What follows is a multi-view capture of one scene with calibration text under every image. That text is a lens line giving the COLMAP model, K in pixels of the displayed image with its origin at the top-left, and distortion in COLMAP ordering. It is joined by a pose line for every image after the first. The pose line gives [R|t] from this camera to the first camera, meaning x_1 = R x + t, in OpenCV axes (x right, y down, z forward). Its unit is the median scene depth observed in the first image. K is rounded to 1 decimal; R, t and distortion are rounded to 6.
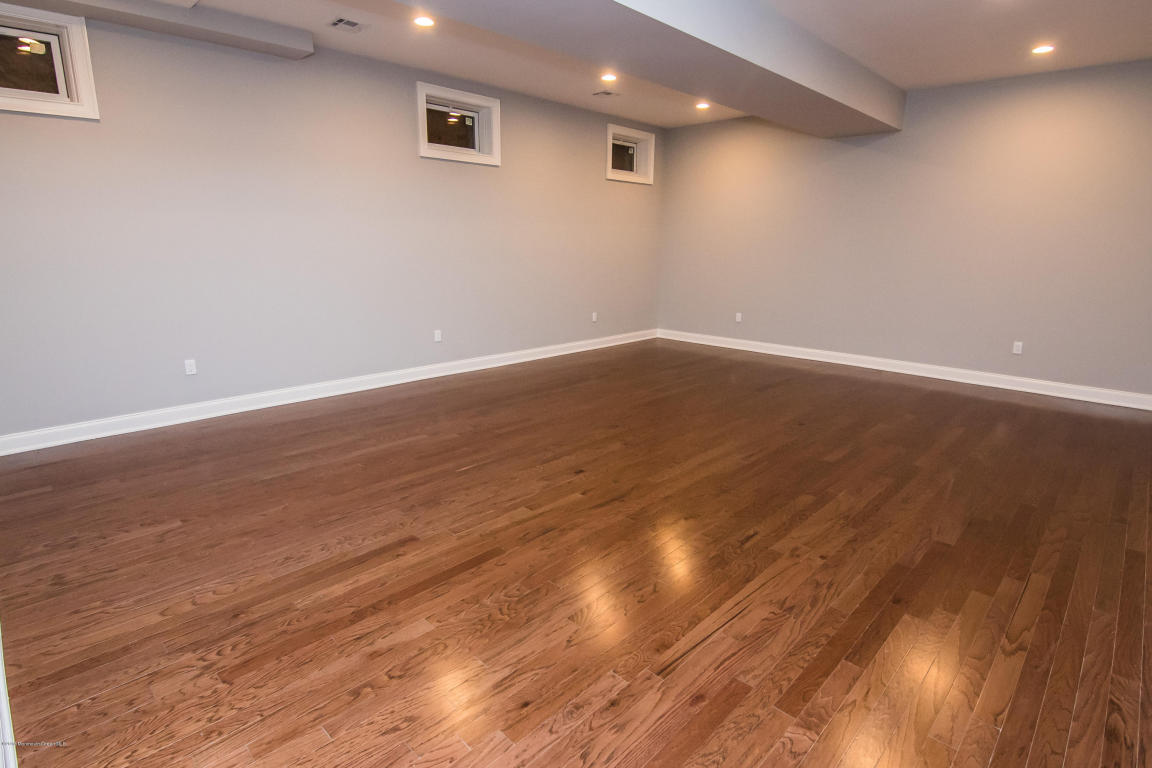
lens RADIAL K [[577.2, 0, 578.1], [0, 577.2, 385.2], [0, 0, 1]] dist [-0.004998, -0.009487]
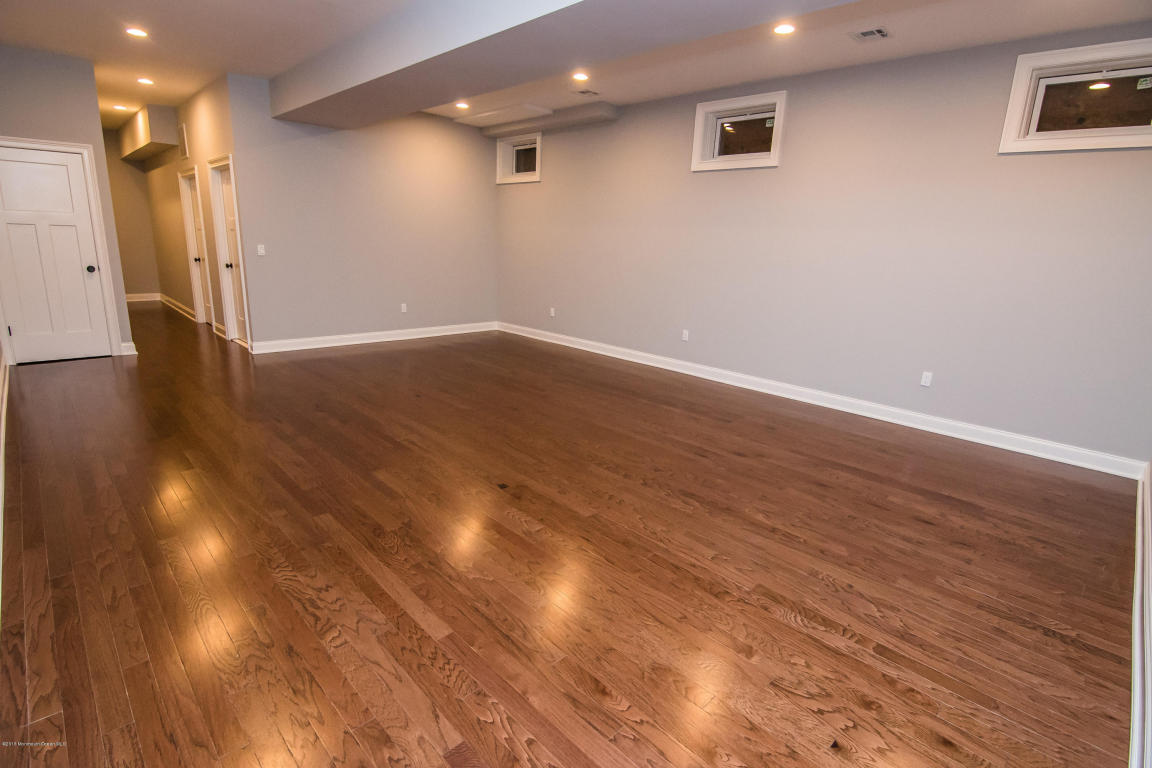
lens RADIAL K [[577.2, 0, 578.1], [0, 577.2, 385.2], [0, 0, 1]] dist [-0.004998, -0.009487]
pose [[-0.034944, 0.230571, -0.972428, 1.138684], [-0.289956, 0.928830, 0.230653, -0.263778], [0.956402, 0.290021, 0.034398, 1.106694]]
